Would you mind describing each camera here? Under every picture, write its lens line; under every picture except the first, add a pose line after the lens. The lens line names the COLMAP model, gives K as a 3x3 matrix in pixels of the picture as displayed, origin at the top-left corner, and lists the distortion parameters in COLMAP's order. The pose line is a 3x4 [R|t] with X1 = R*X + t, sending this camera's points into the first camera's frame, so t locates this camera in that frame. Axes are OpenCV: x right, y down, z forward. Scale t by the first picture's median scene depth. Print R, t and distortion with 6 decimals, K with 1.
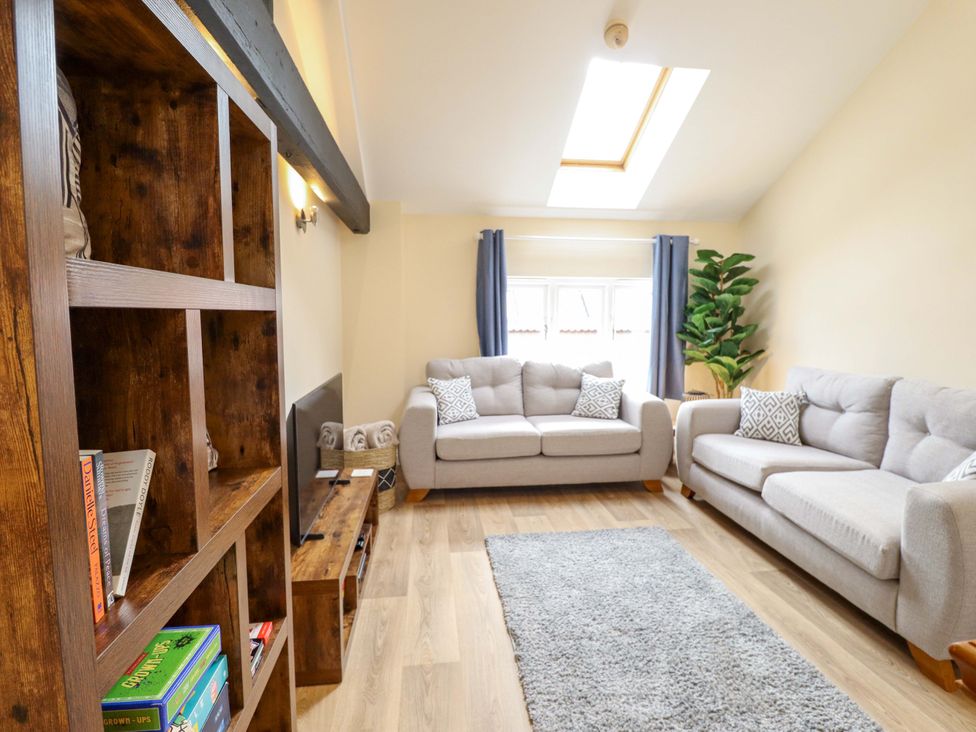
lens RADIAL K [[522.3, 0, 505.0], [0, 522.3, 358.2], [0, 0, 1]] dist [0.031900, -0.019701]
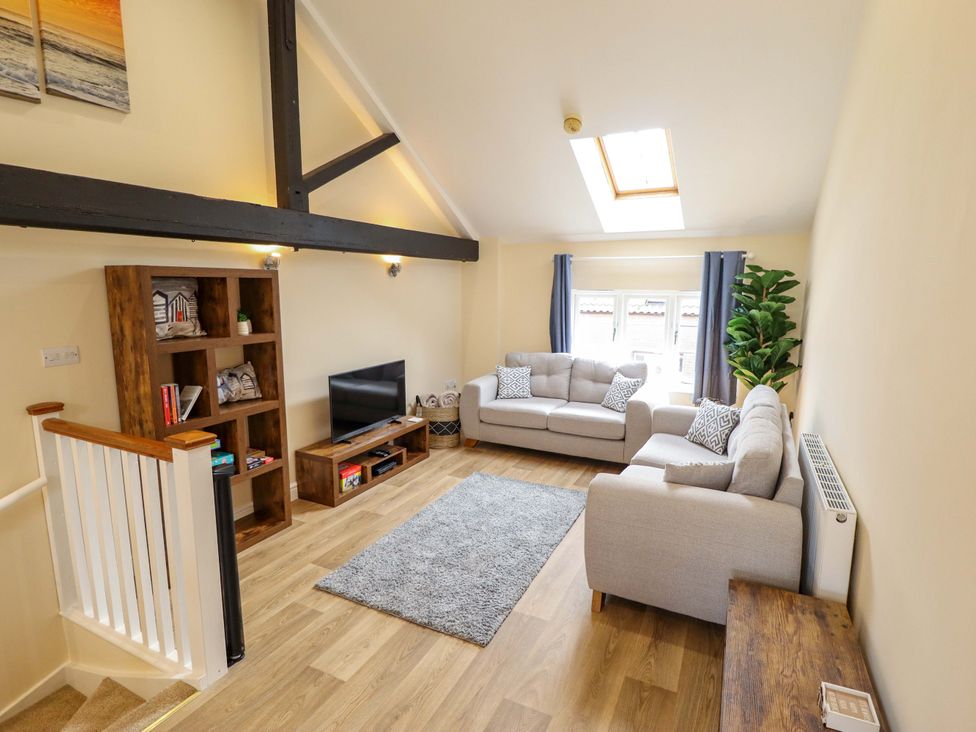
lens RADIAL K [[522.3, 0, 488.9], [0, 522.3, 356.6], [0, 0, 1]] dist [0.031900, -0.019701]
pose [[0.817181, 0.077172, -0.571191, 0.730843], [-0.047938, 0.996663, 0.066074, -0.089677], [0.574384, -0.026613, 0.818153, -0.199246]]
